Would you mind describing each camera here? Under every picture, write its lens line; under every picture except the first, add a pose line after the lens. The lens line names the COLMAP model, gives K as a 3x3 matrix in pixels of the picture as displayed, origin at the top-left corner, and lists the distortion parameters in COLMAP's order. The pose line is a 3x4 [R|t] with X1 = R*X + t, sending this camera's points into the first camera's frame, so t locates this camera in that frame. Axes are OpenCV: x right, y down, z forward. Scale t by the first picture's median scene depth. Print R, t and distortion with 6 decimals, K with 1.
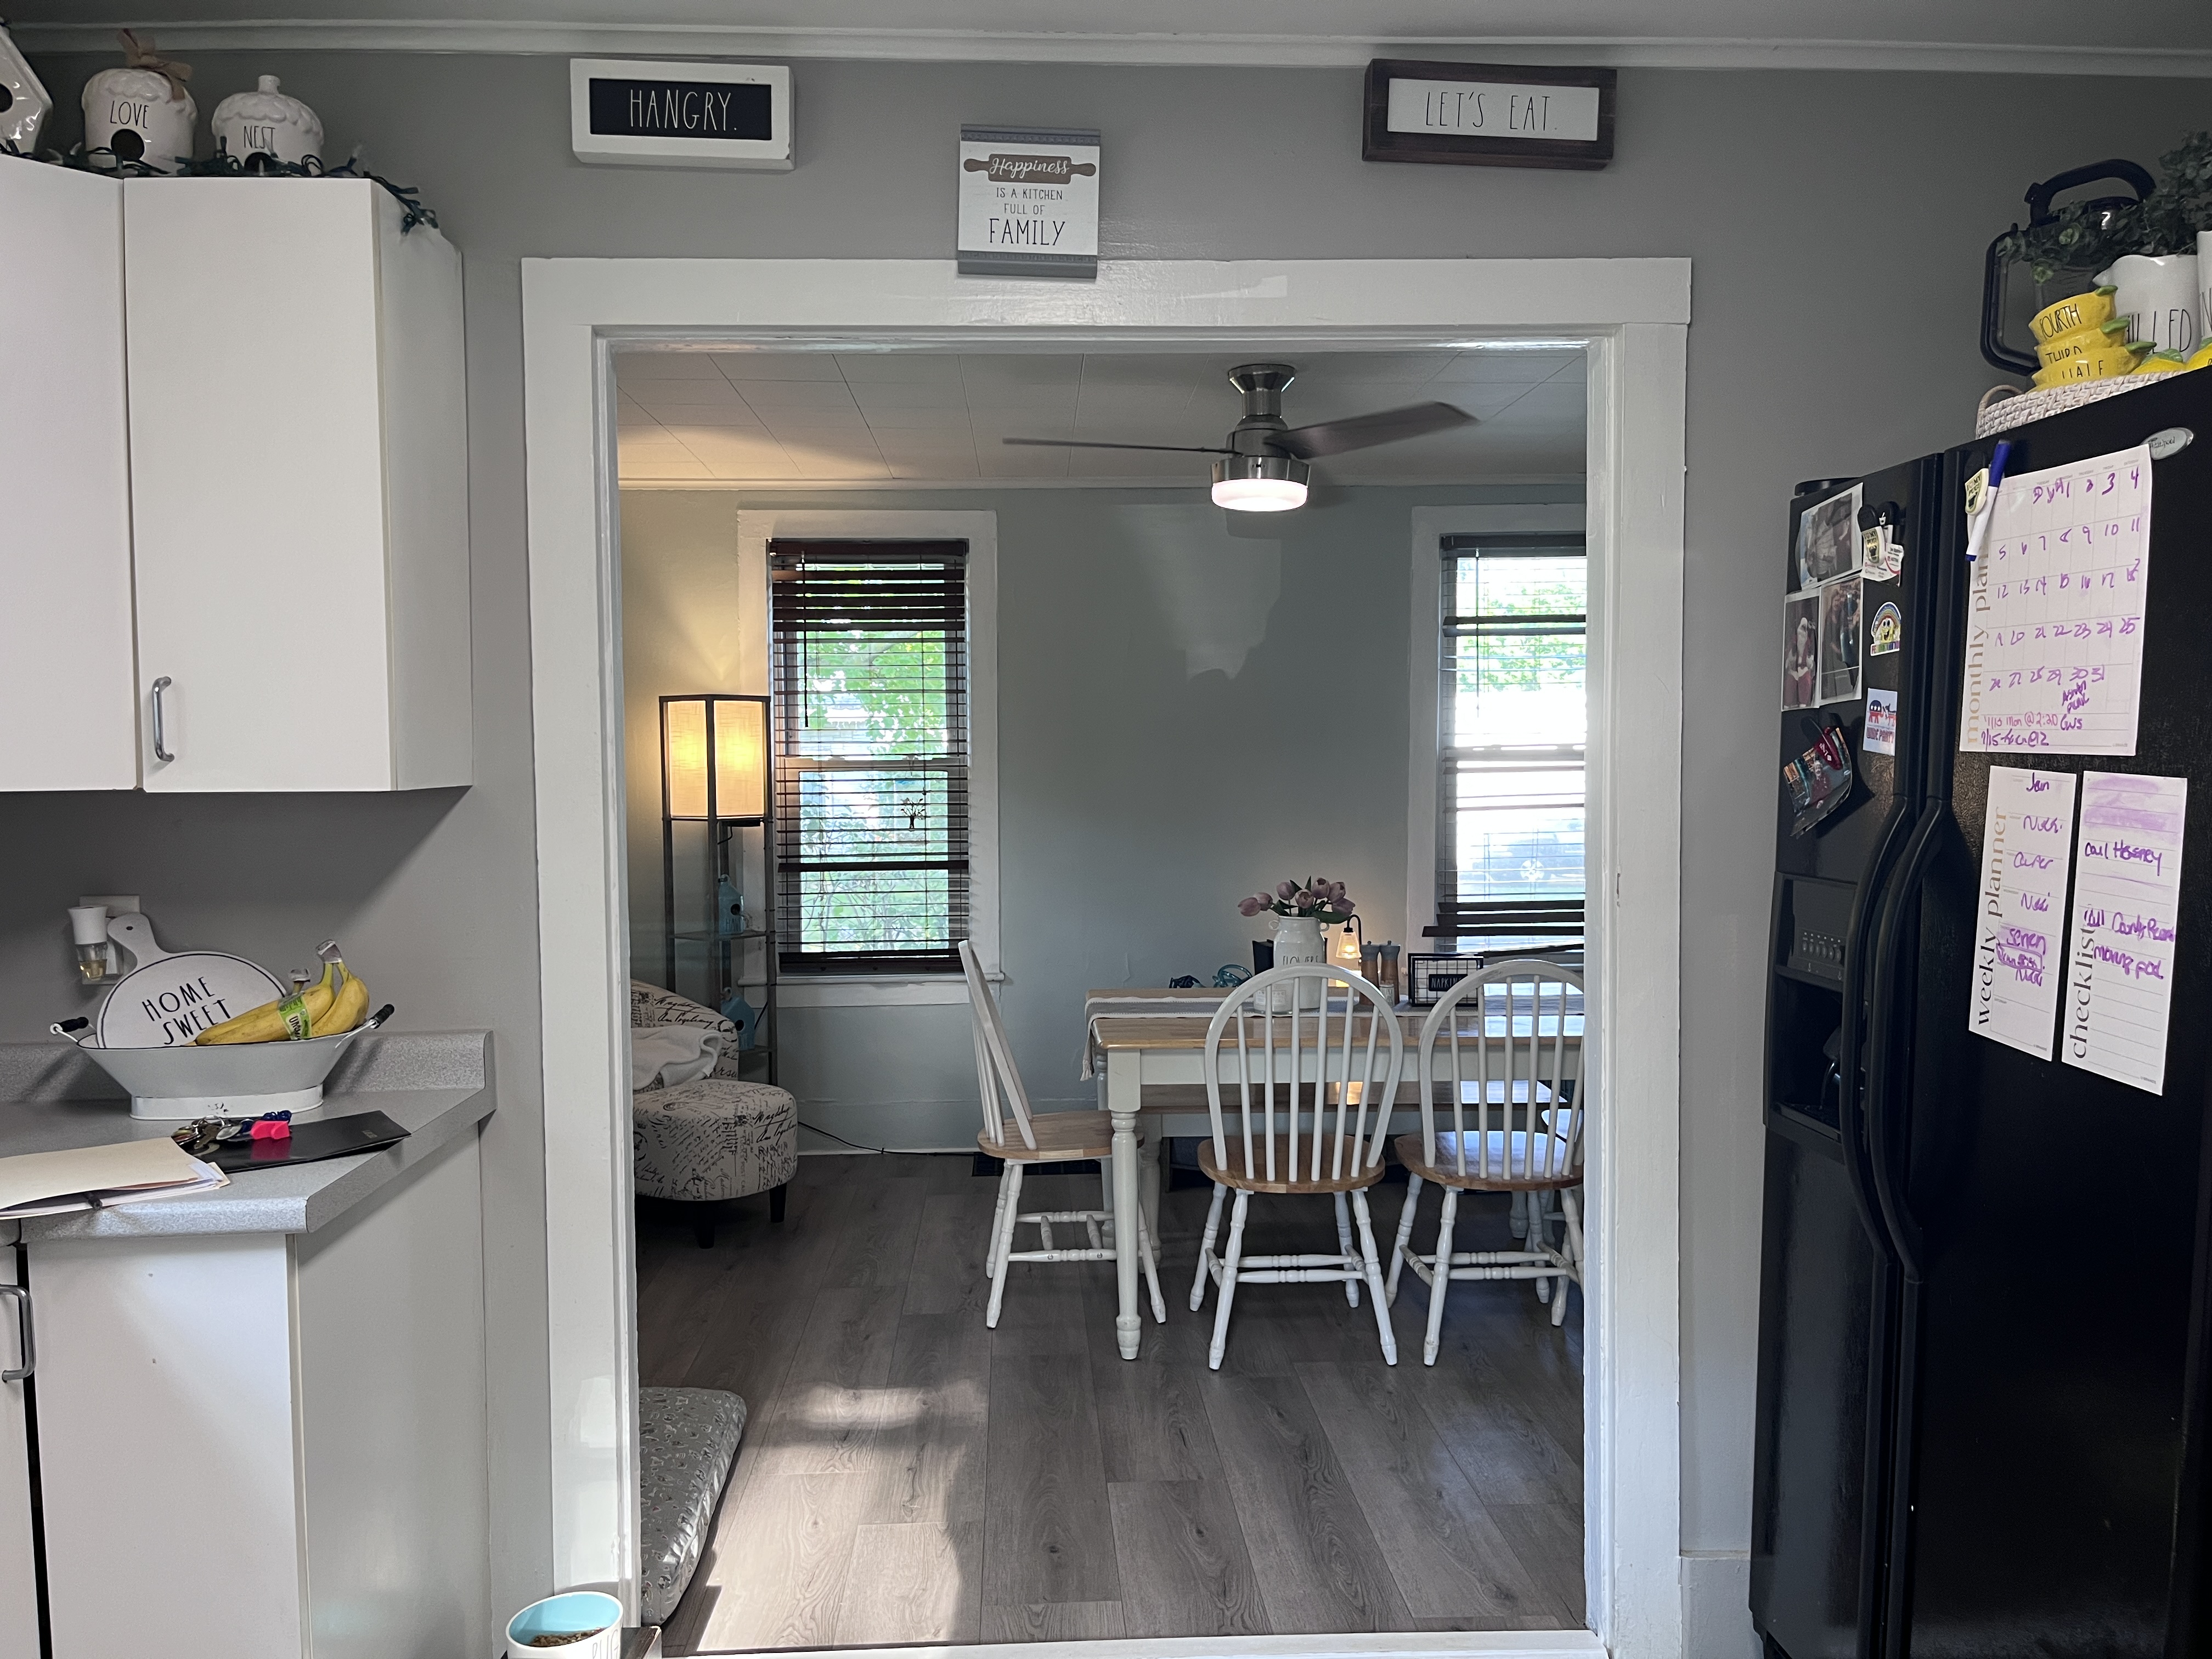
lens RADIAL K [[1685.5, 0, 1092.4], [0, 1685.5, 844.4], [0, 0, 1]] dist [0.045911, -0.046964]
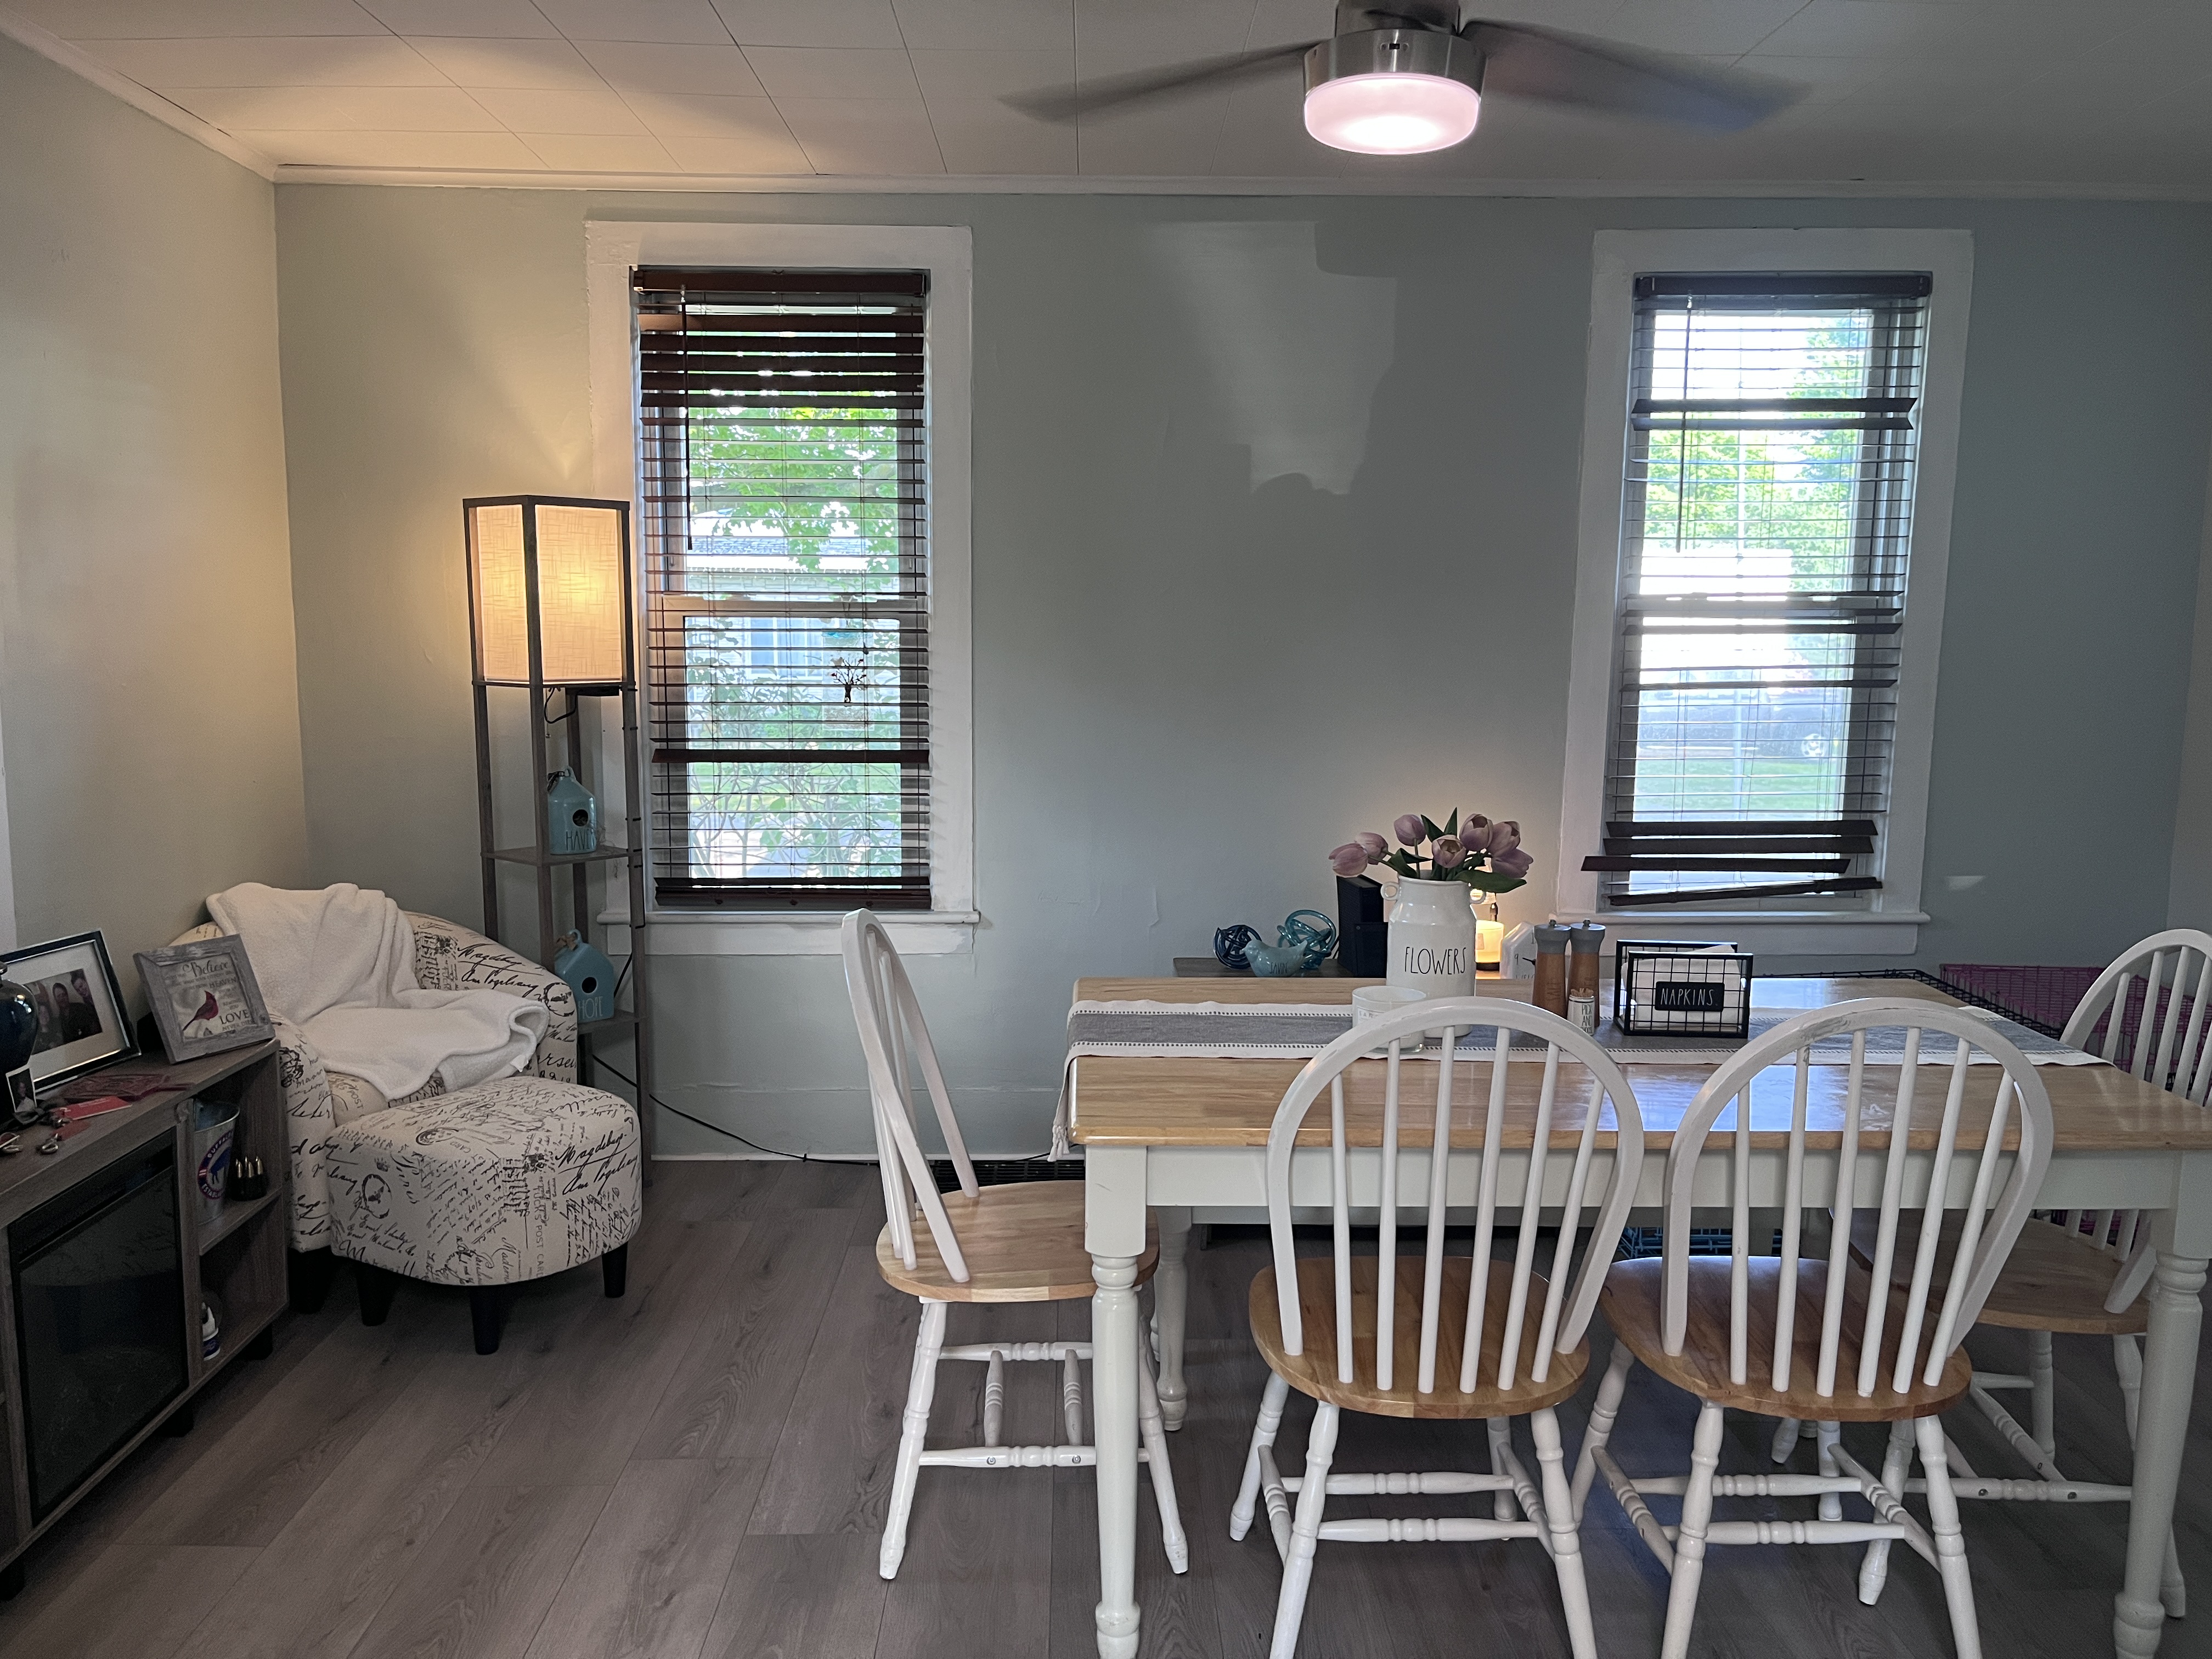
lens RADIAL K [[1674.2, 0, 1114.5], [0, 1674.2, 859.0], [0, 0, 1]] dist [0.077419, -0.115181]
pose [[0.999612, 0.018934, -0.020420, 0.018513], [-0.016955, 0.995517, 0.093053, -0.011877], [0.022091, -0.092671, 0.995452, 0.323015]]
